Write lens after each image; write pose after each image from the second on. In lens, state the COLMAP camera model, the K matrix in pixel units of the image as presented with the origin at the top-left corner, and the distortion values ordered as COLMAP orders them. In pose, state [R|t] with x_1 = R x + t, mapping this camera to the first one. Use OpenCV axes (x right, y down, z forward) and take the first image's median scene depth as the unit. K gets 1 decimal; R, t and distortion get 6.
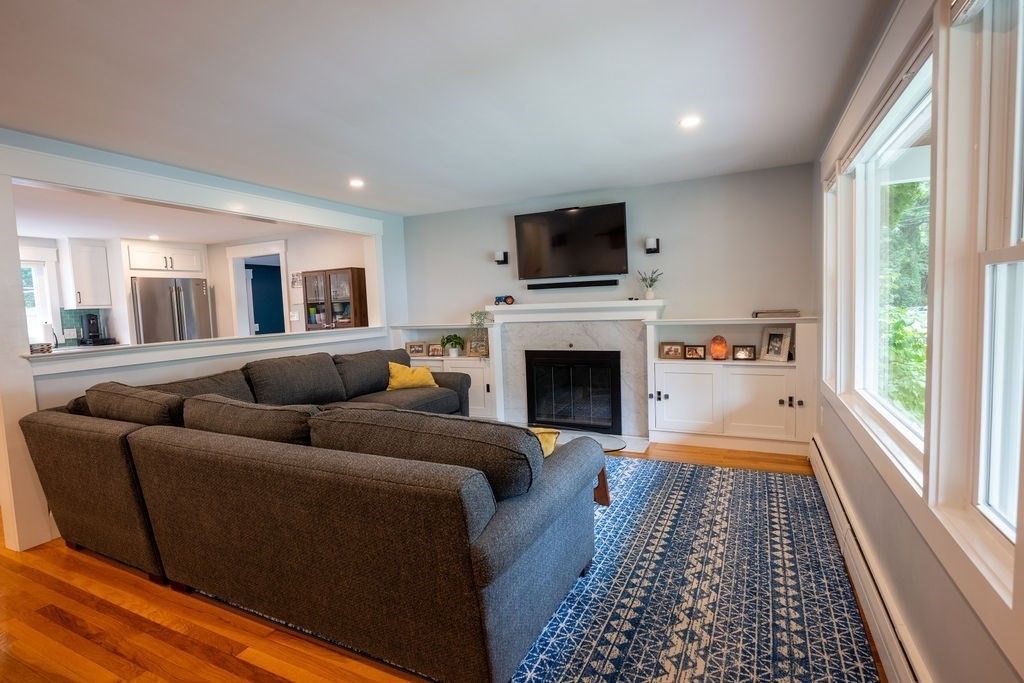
lens RADIAL K [[487.7, 0, 512.0], [0, 487.7, 341.5], [0, 0, 1]] dist [-0.011059, 0.000590]
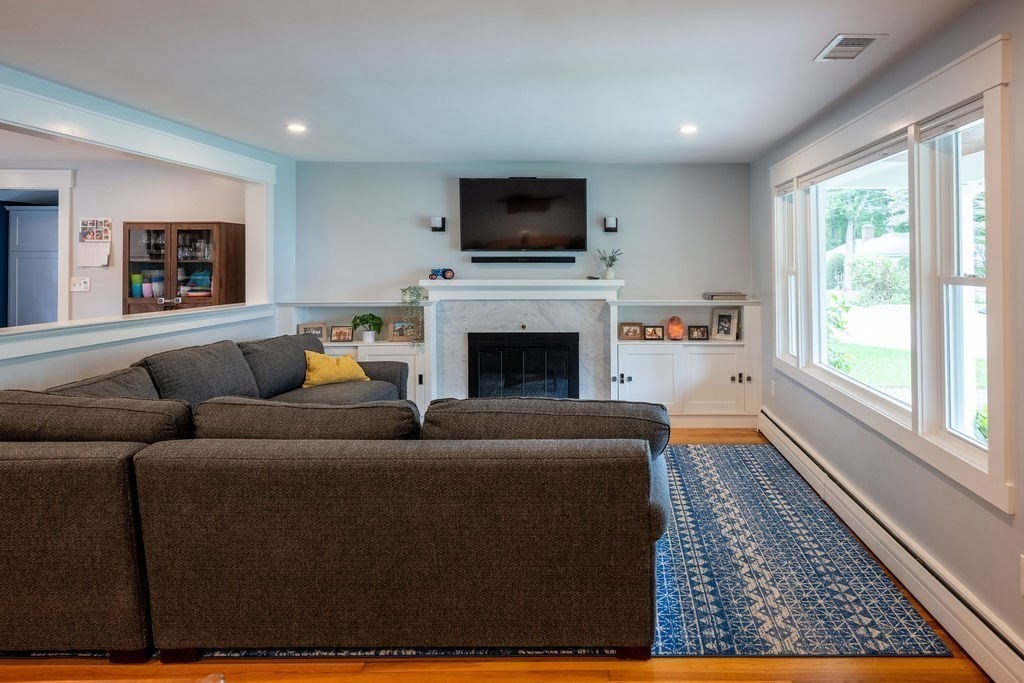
lens RADIAL K [[624.4, 0, 603.2], [0, 624.4, 250.6], [0, 0, 1]] dist [0.001661, -0.000995]
pose [[0.897691, 0.044367, 0.438387, -0.273810], [0.001692, 0.994563, -0.104121, -0.012235], [-0.440623, 0.094210, 0.892735, -0.116238]]
